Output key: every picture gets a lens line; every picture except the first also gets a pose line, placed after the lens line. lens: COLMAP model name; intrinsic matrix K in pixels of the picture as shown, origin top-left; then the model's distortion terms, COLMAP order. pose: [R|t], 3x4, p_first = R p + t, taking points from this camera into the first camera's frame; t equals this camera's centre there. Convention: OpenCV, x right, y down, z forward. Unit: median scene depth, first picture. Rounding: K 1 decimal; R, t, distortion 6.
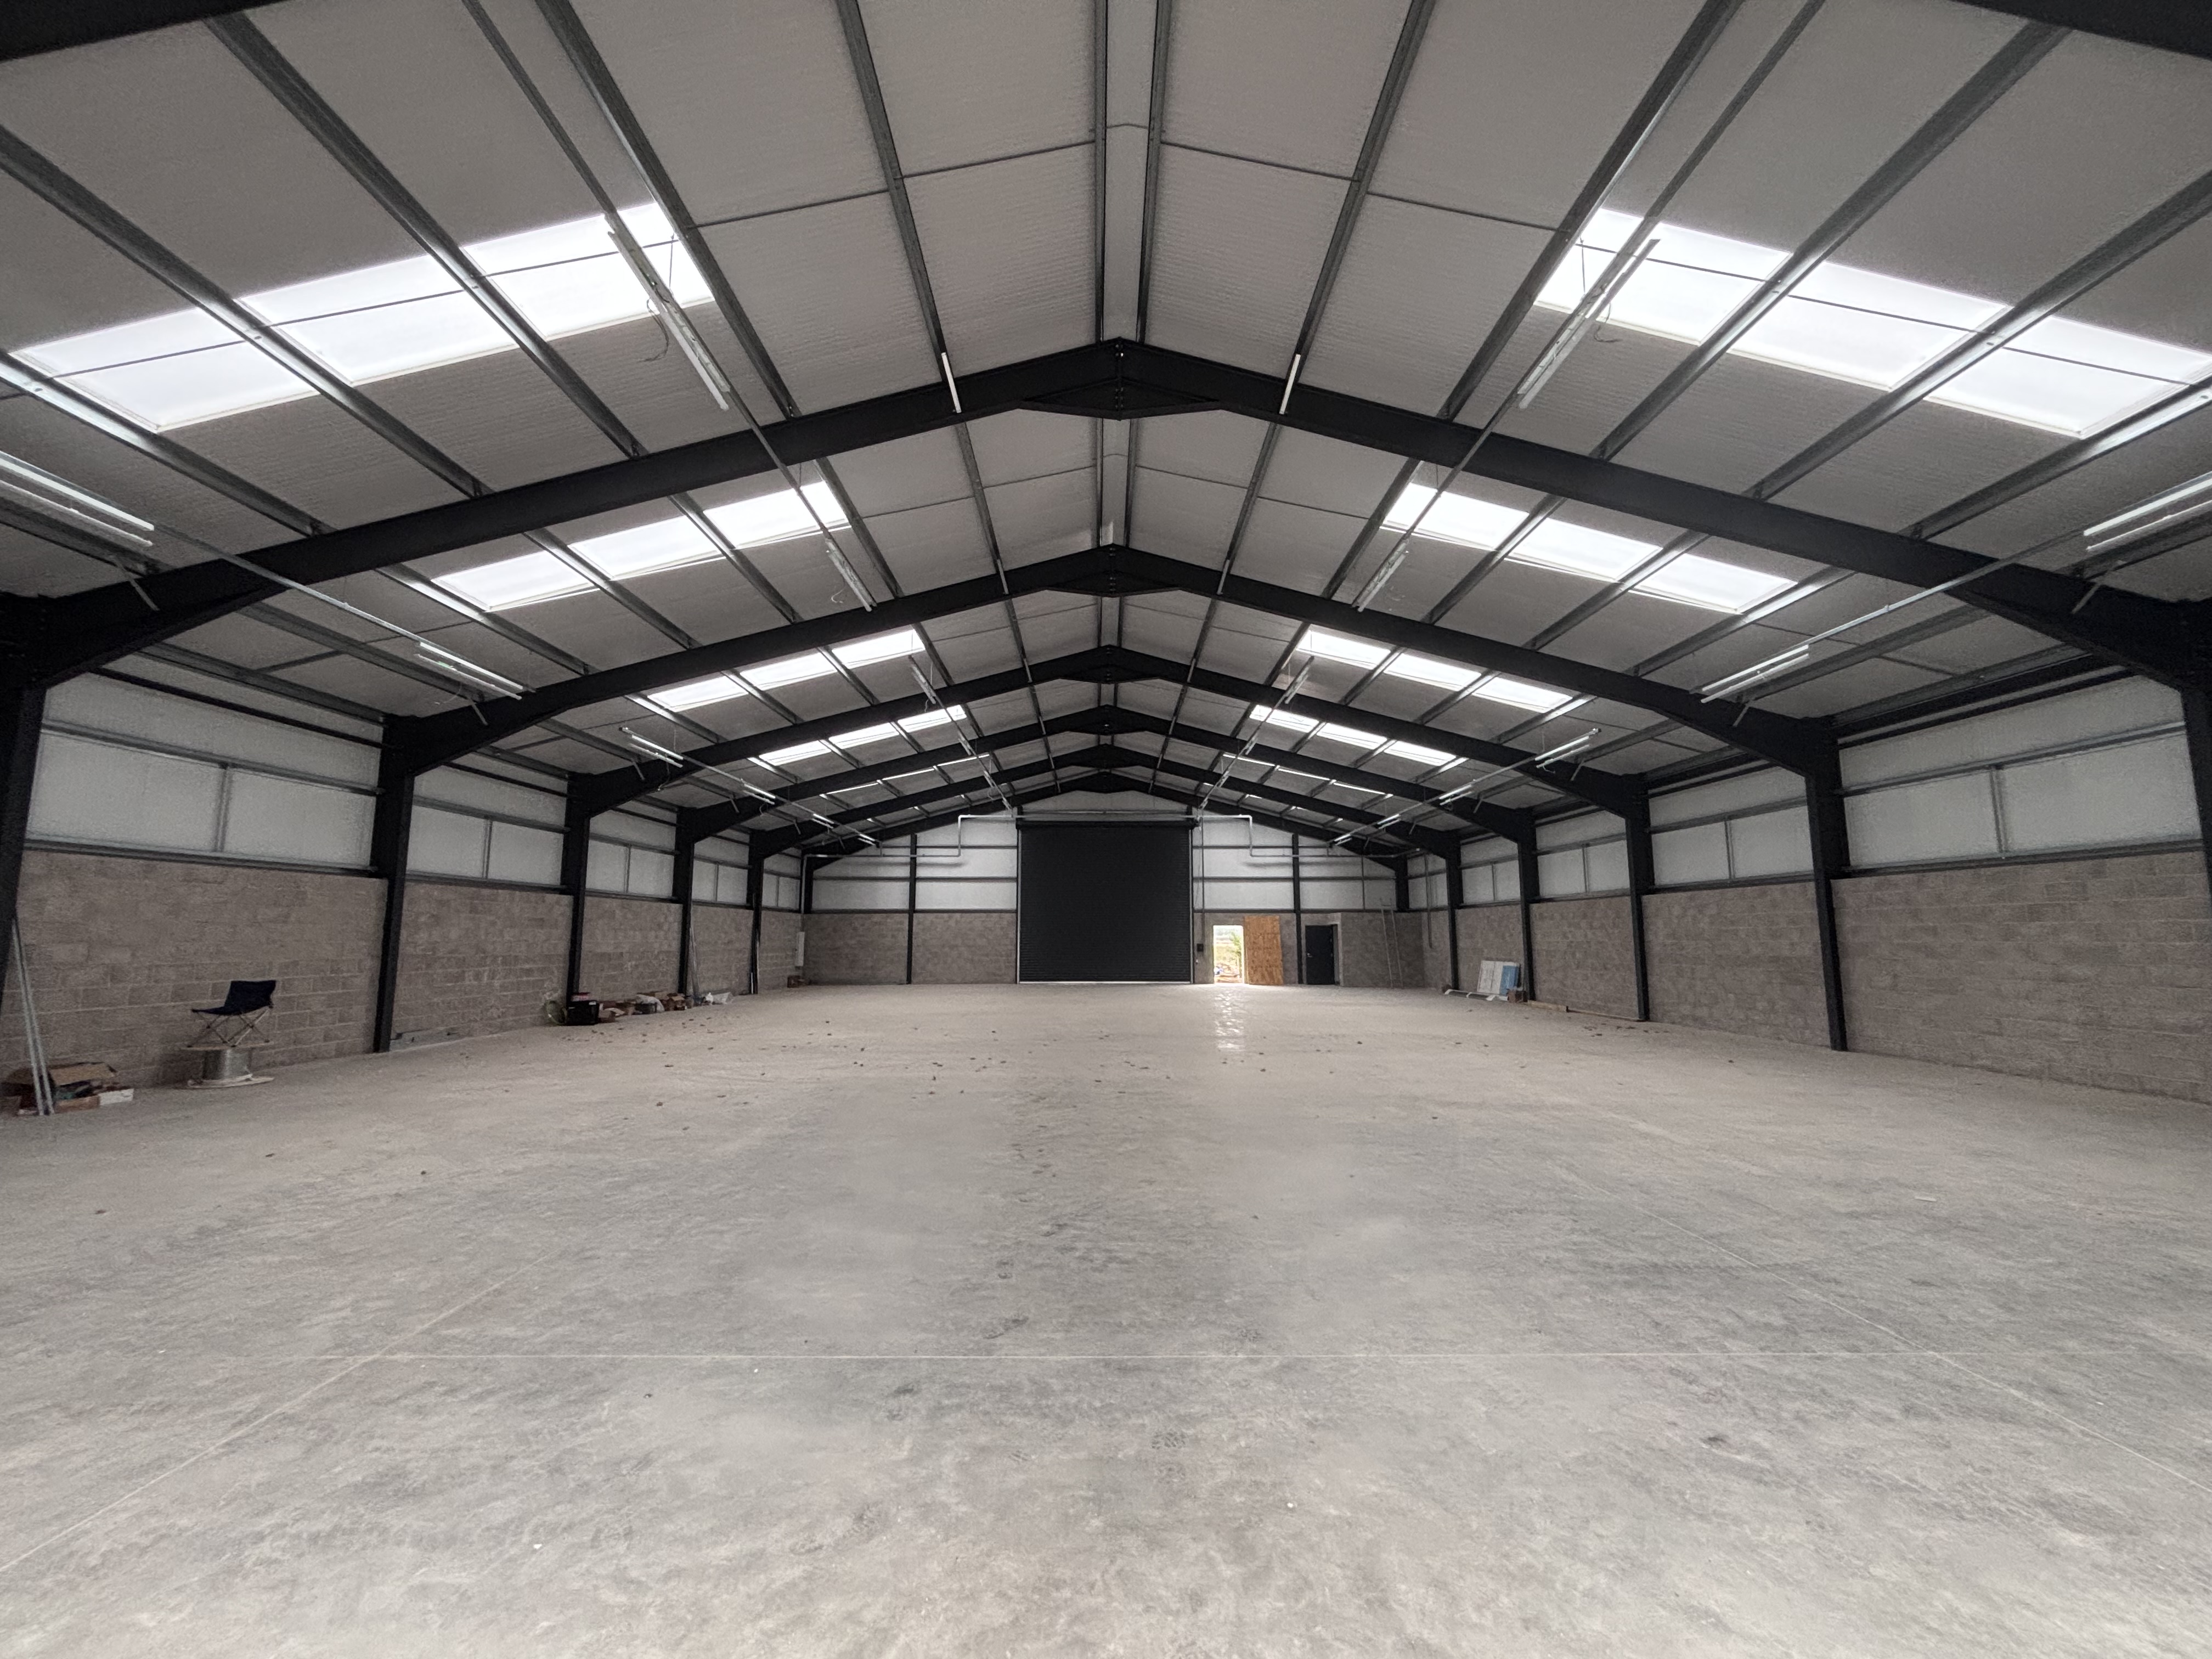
lens RADIAL K [[892.3, 0, 1115.2], [0, 892.3, 831.1], [0, 0, 1]] dist [0.009736, -0.002165]
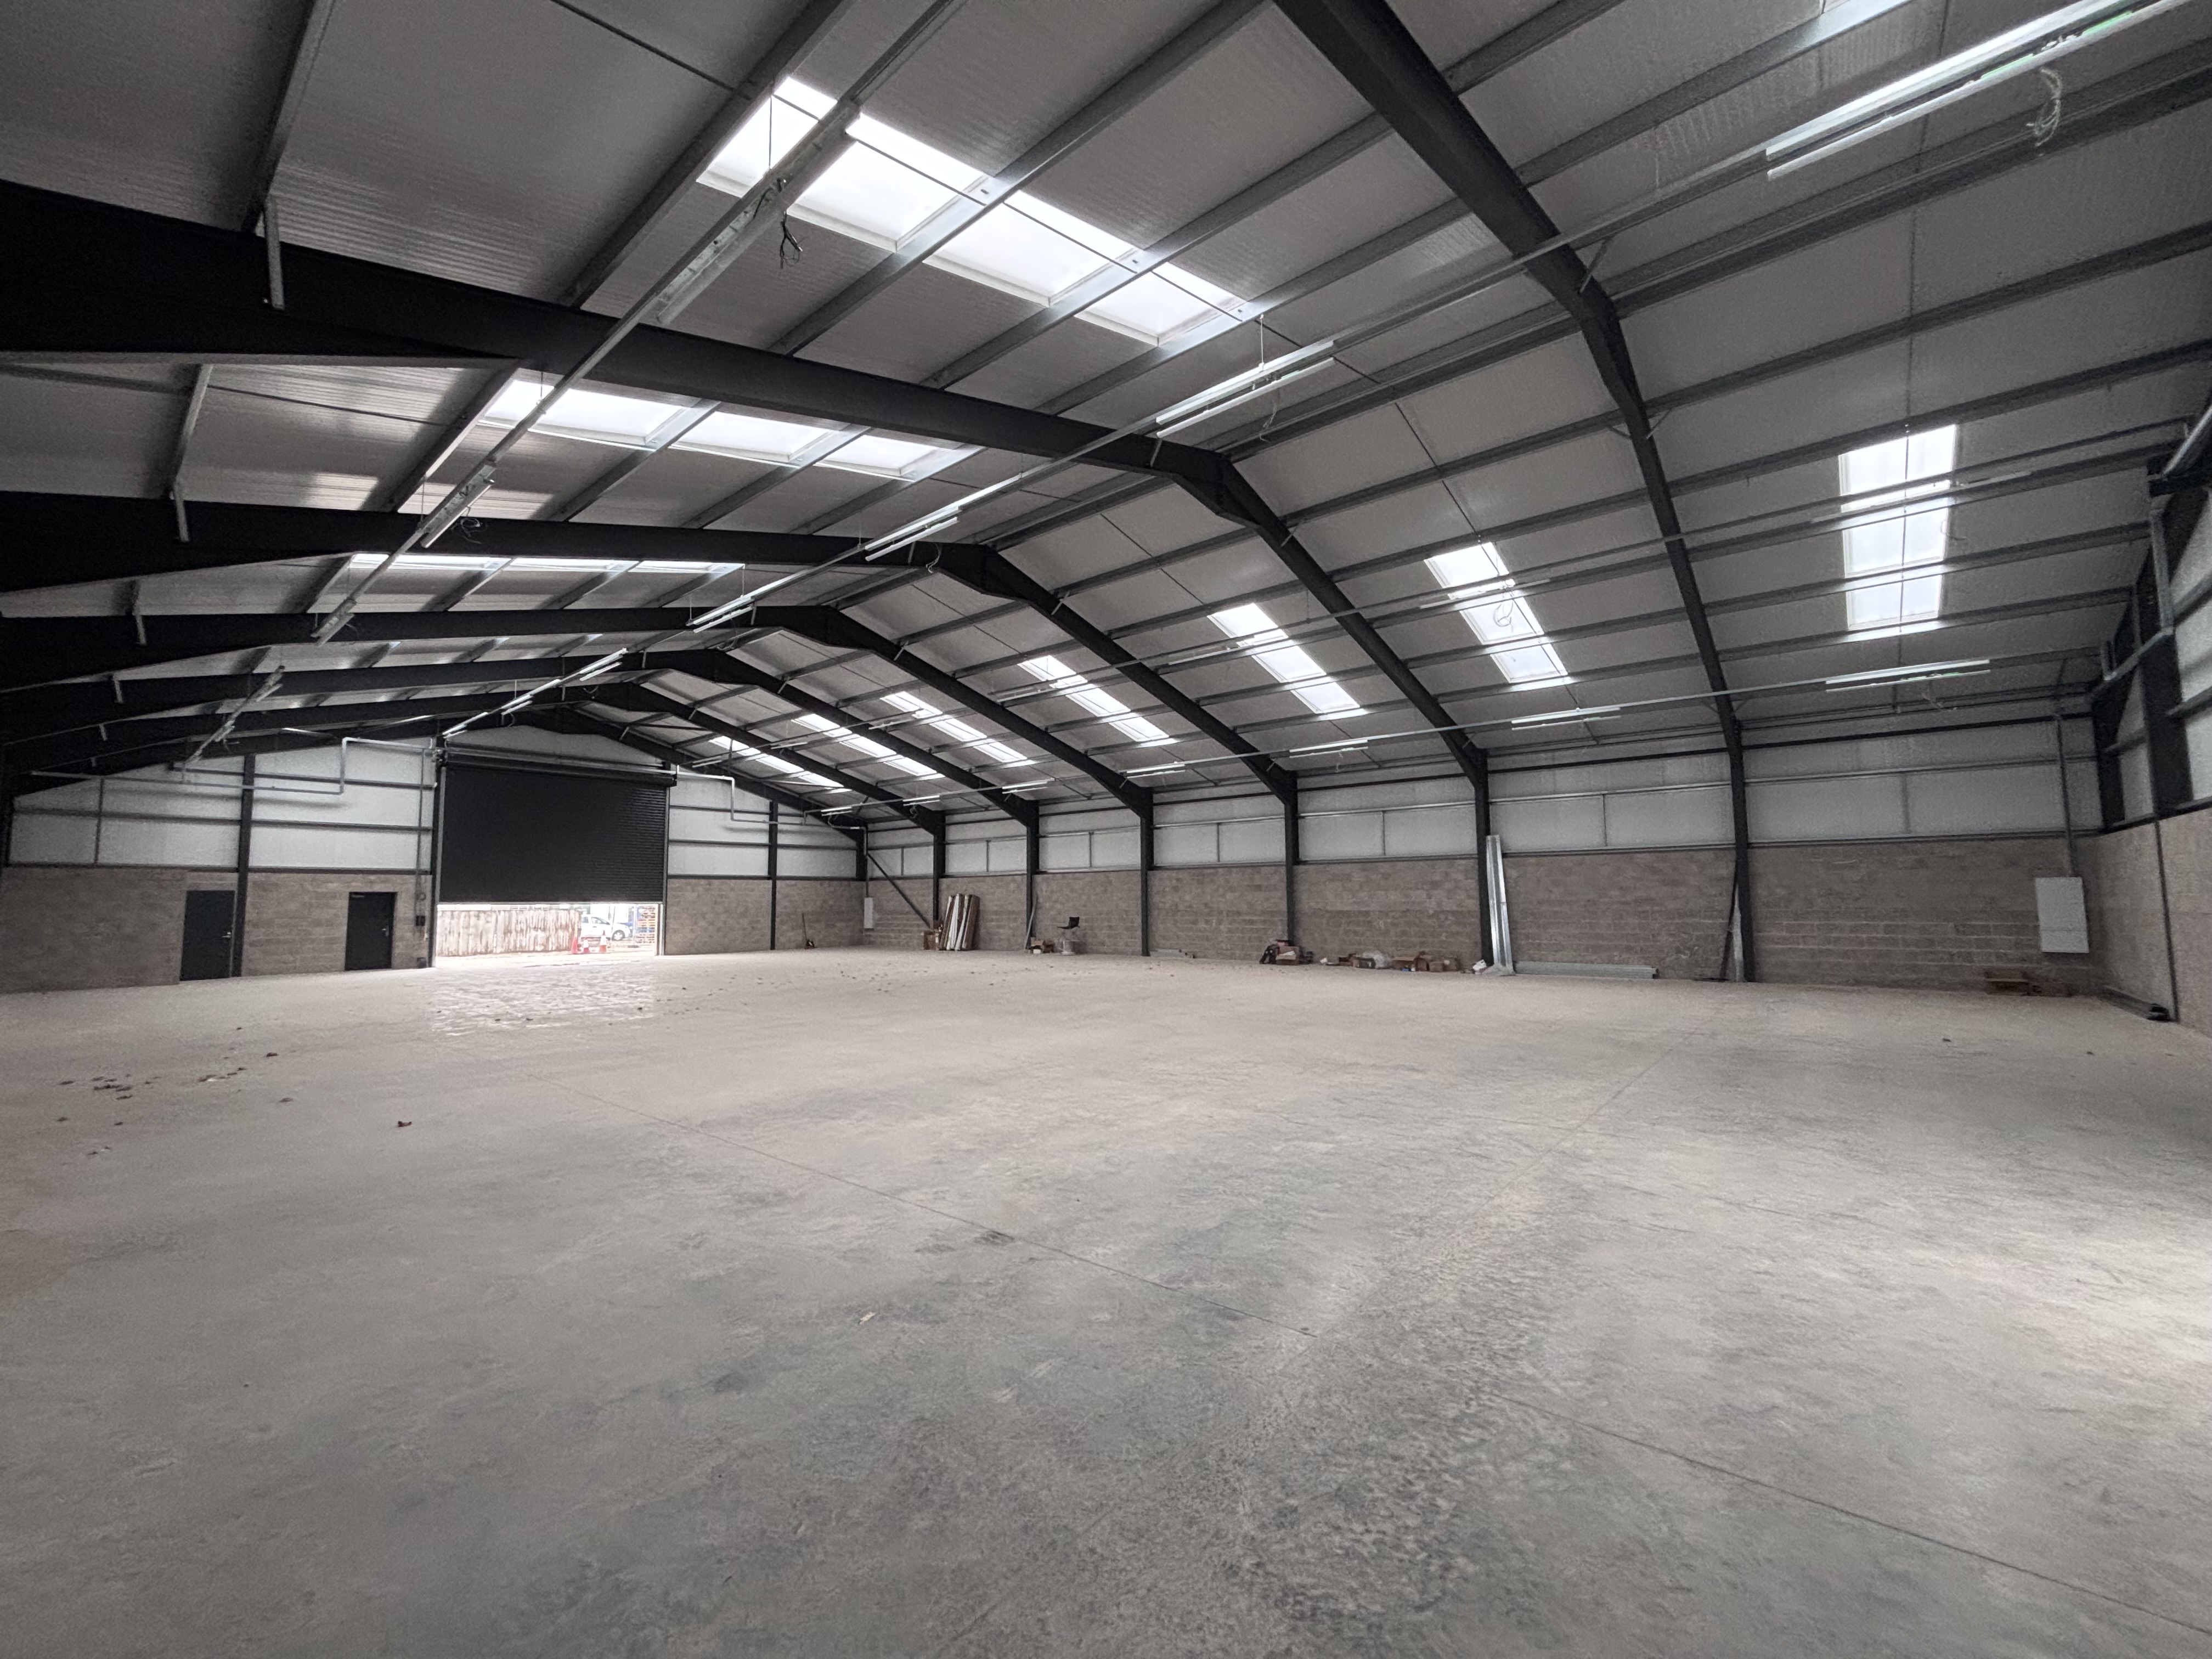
lens RADIAL K [[892.3, 0, 1113.2], [0, 892.3, 832.2], [0, 0, 1]] dist [0.009736, -0.002165]
pose [[0.641394, 0.054614, 0.765265, -0.328369], [-0.082313, 0.996604, -0.002135, 0.009246], [-0.762783, -0.061622, 0.643711, 0.064990]]
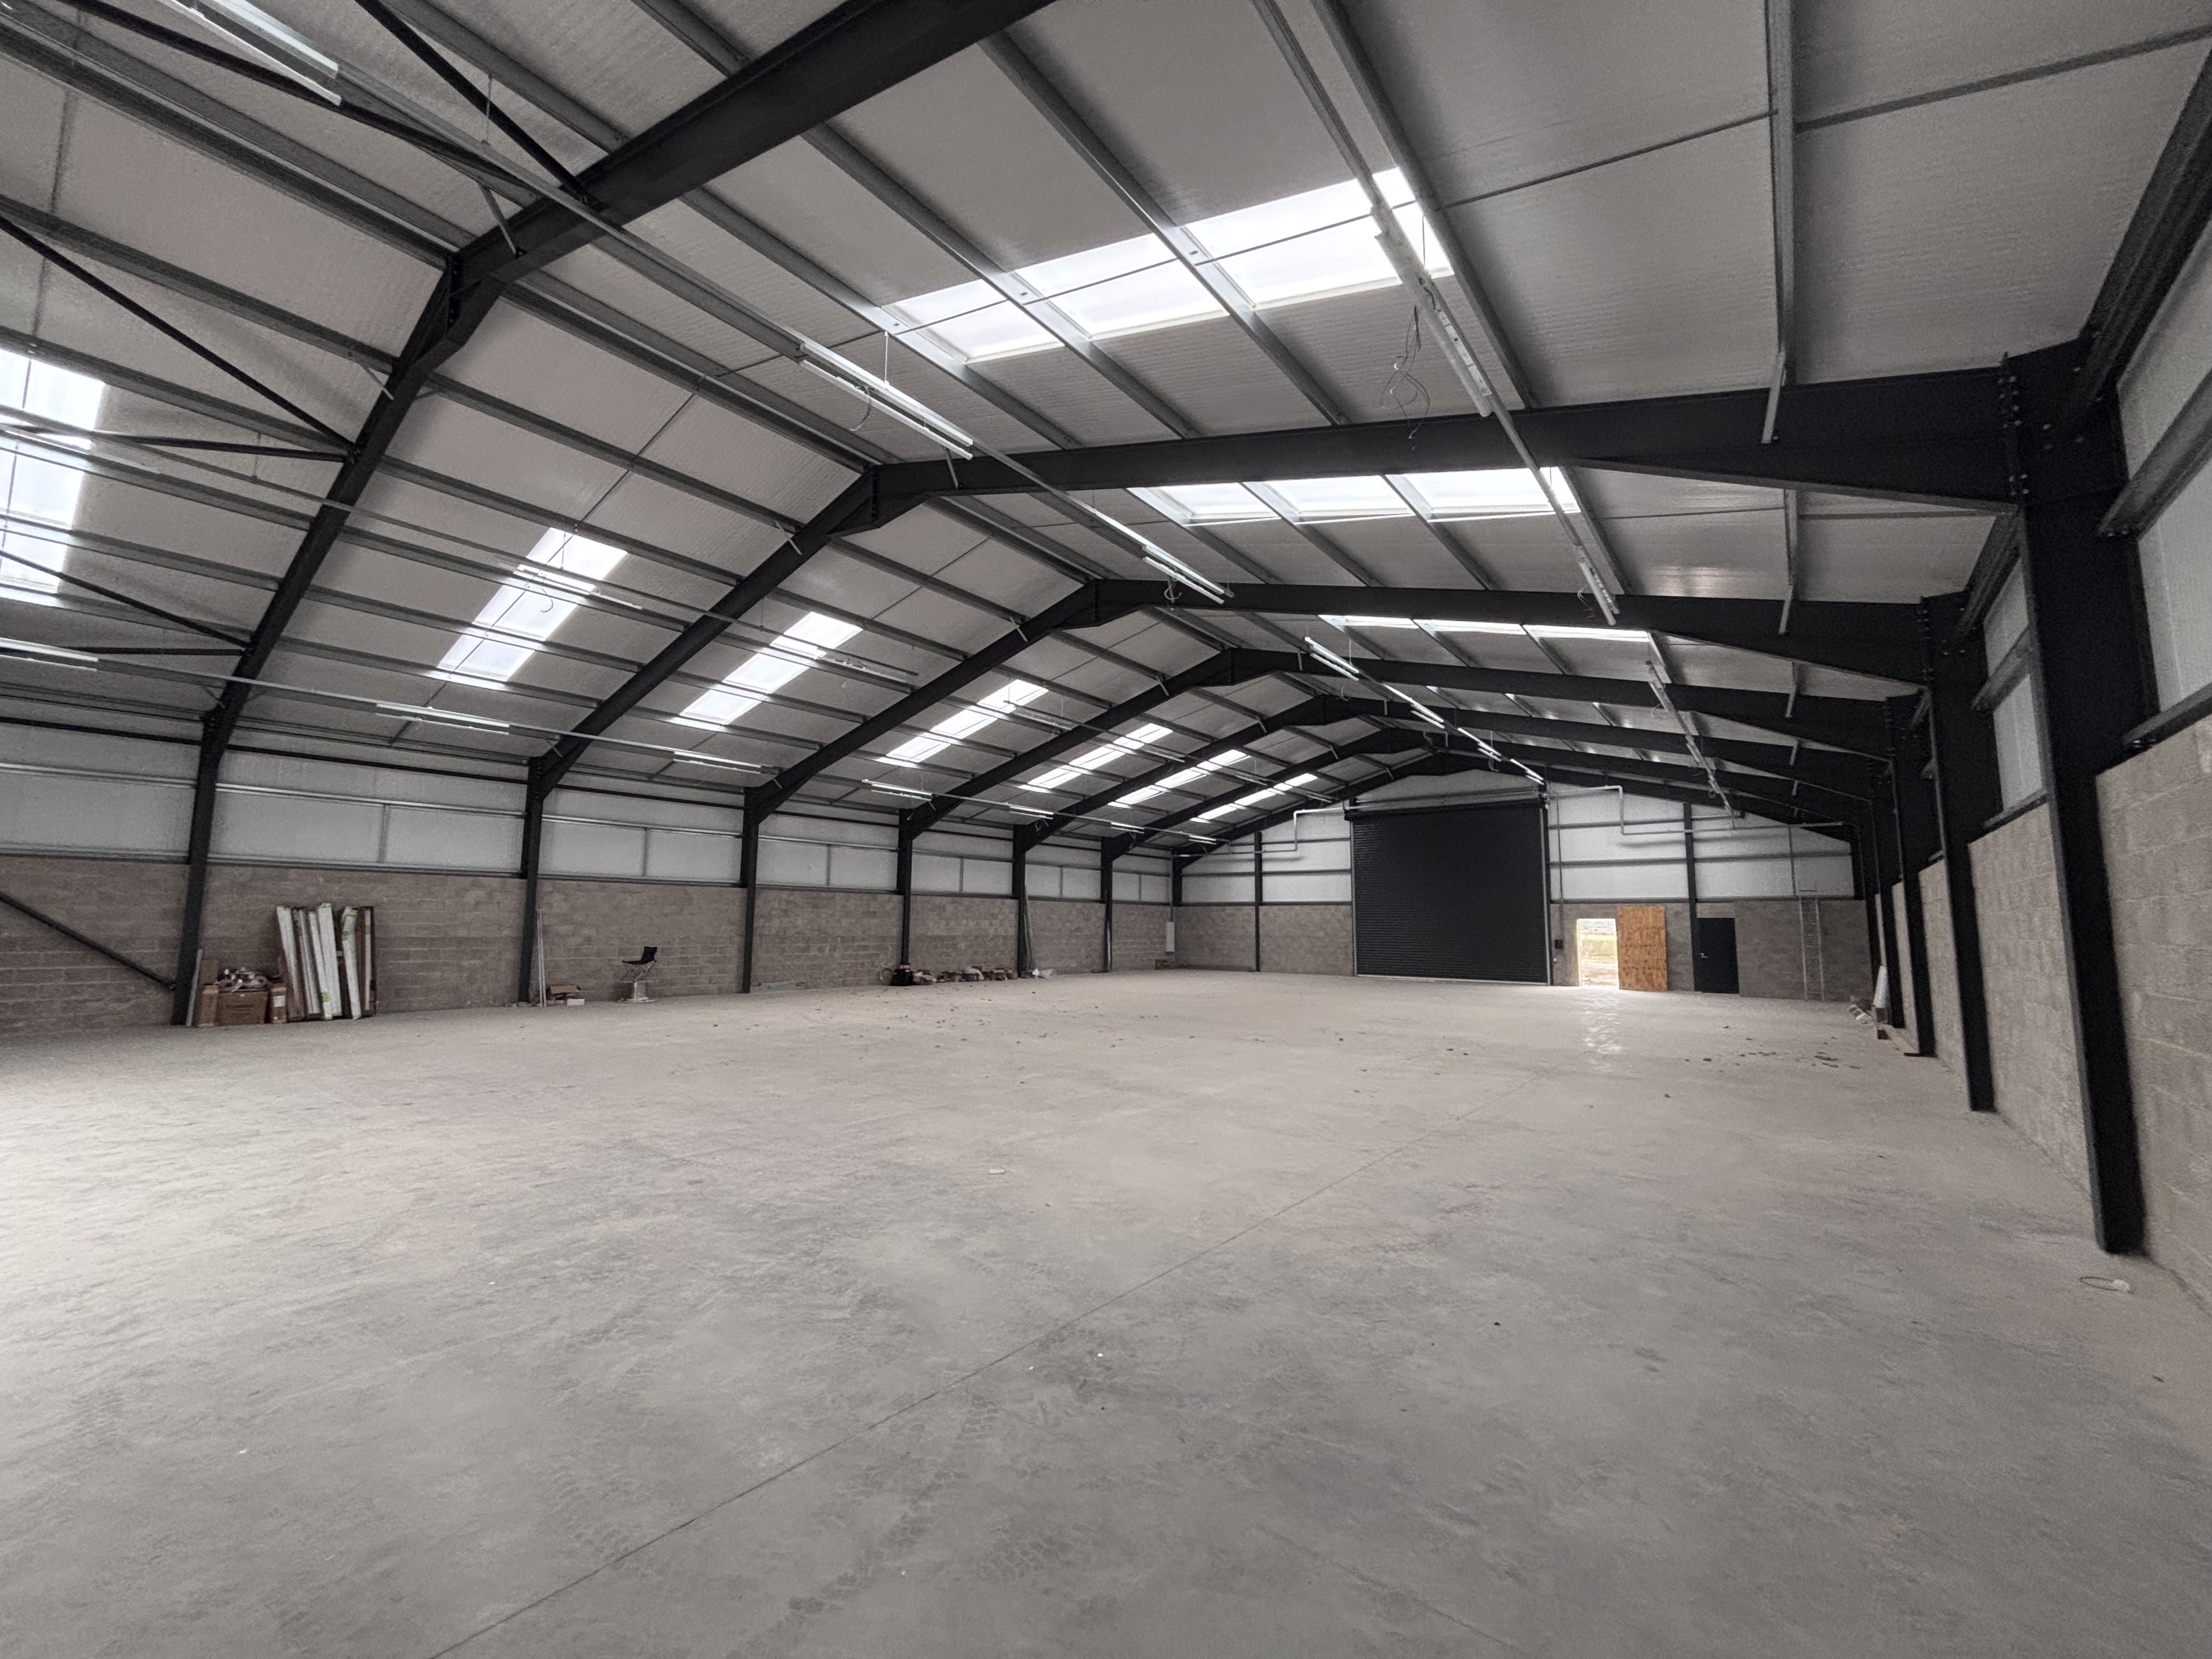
lens RADIAL K [[892.3, 0, 1102.8], [0, 892.3, 823.0], [0, 0, 1]] dist [0.009736, -0.002165]
pose [[0.782539, -0.064441, -0.619258, 0.296177], [0.064134, 0.997681, -0.022776, 0.005543], [0.619290, -0.021892, 0.784857, 0.047912]]
